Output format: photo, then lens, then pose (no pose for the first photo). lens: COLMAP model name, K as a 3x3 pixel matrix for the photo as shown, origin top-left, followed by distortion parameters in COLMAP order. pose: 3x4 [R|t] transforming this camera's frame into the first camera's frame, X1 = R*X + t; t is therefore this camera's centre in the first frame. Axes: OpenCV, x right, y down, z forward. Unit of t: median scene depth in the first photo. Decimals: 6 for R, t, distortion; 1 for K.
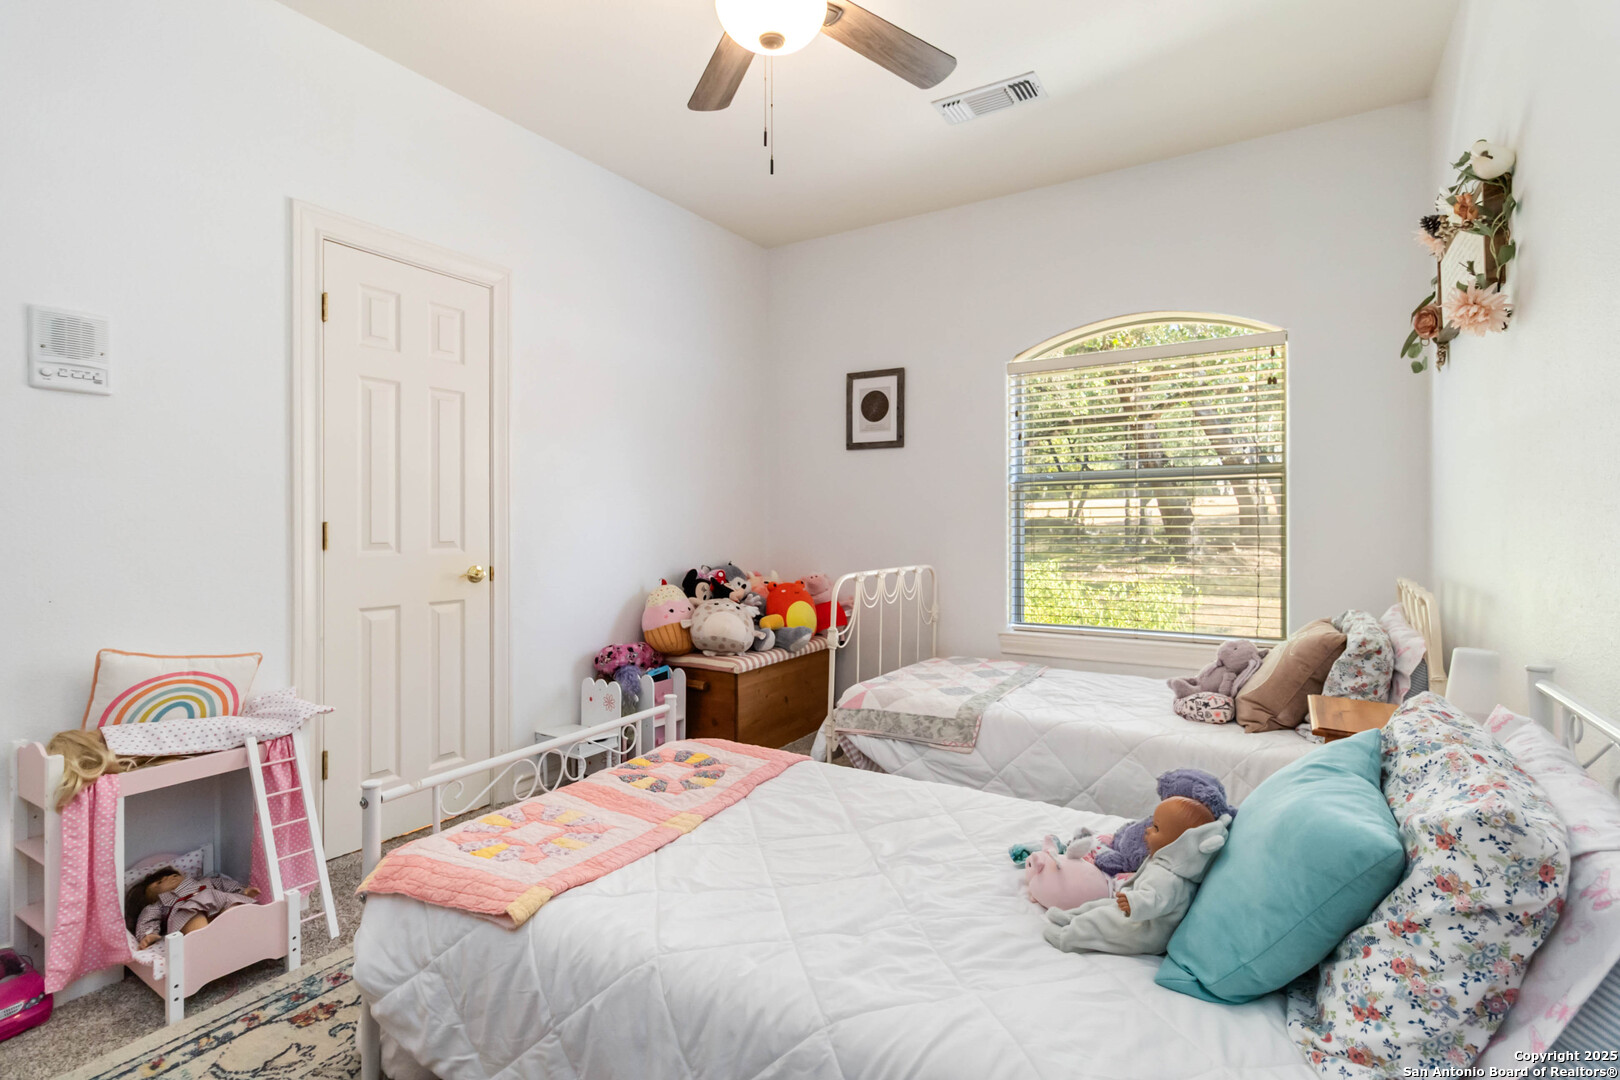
lens RADIAL K [[768.5, 0, 813.0], [0, 768.5, 515.8], [0, 0, 1]] dist [0.001082, -0.000448]
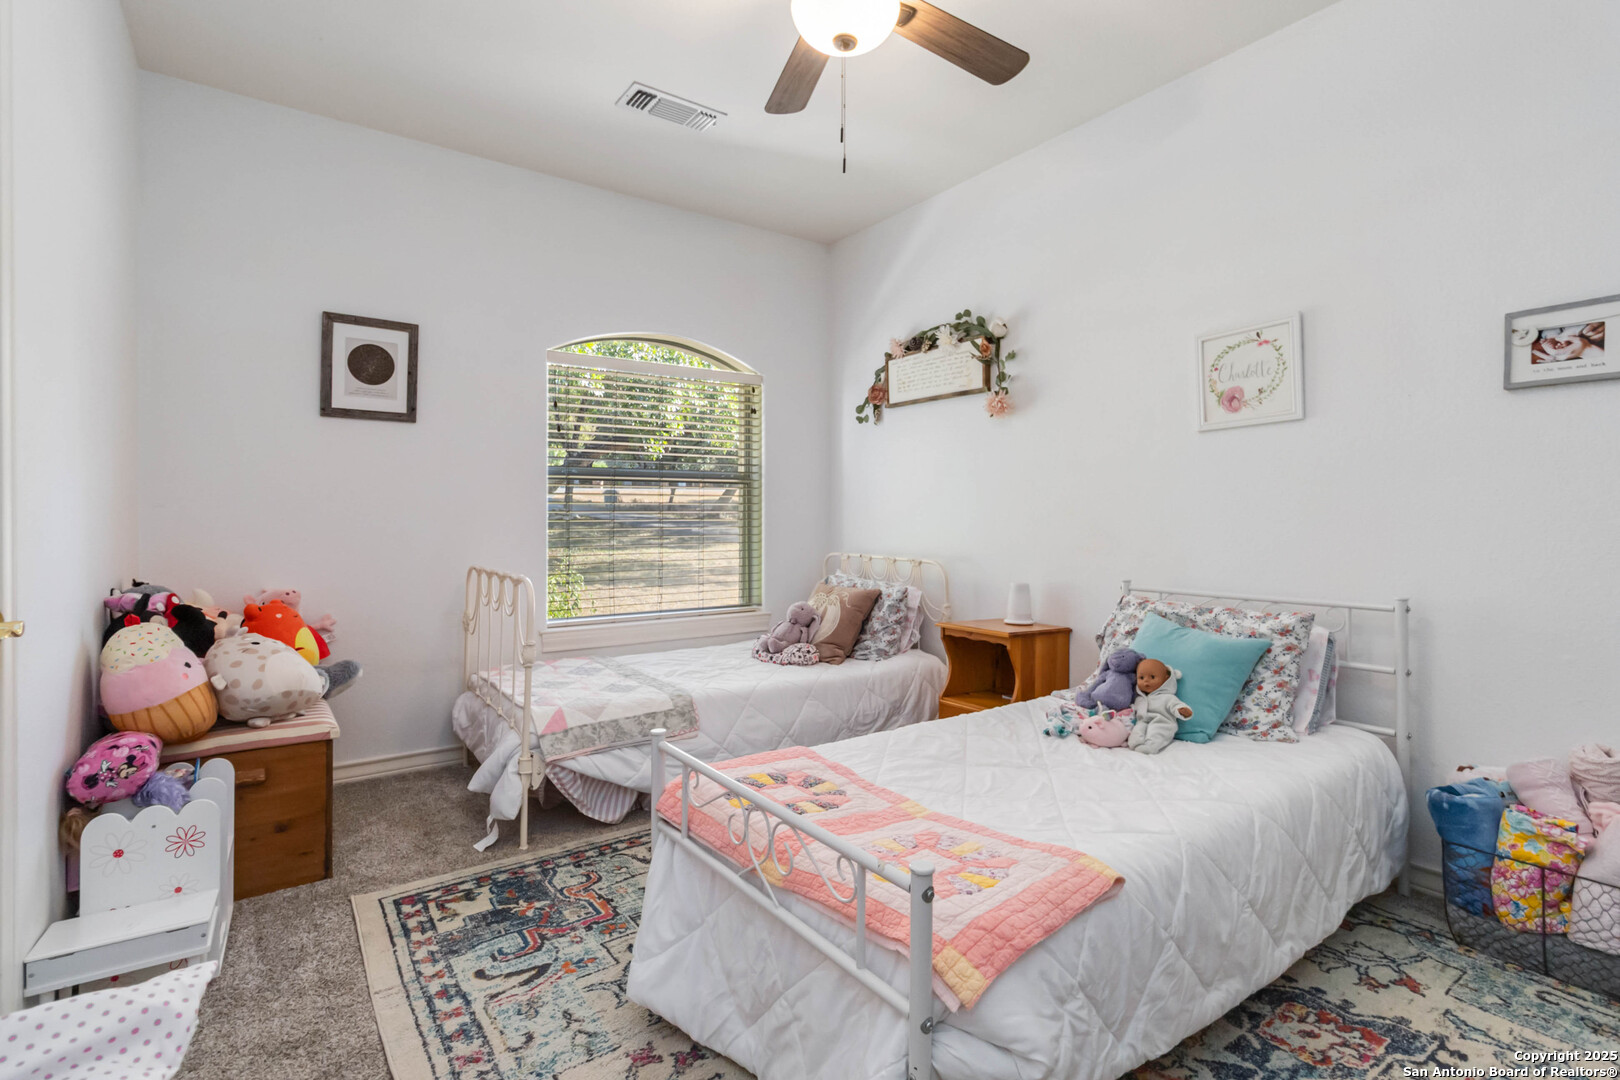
lens RADIAL K [[773.9, 0, 819.8], [0, 773.9, 514.1], [0, 0, 1]] dist [-0.000459, 0.000572]
pose [[0.392820, 0.007492, 0.919585, -0.543893], [-0.009751, 0.999945, -0.003981, 0.007105], [-0.919564, -0.007403, 0.392871, 0.336475]]
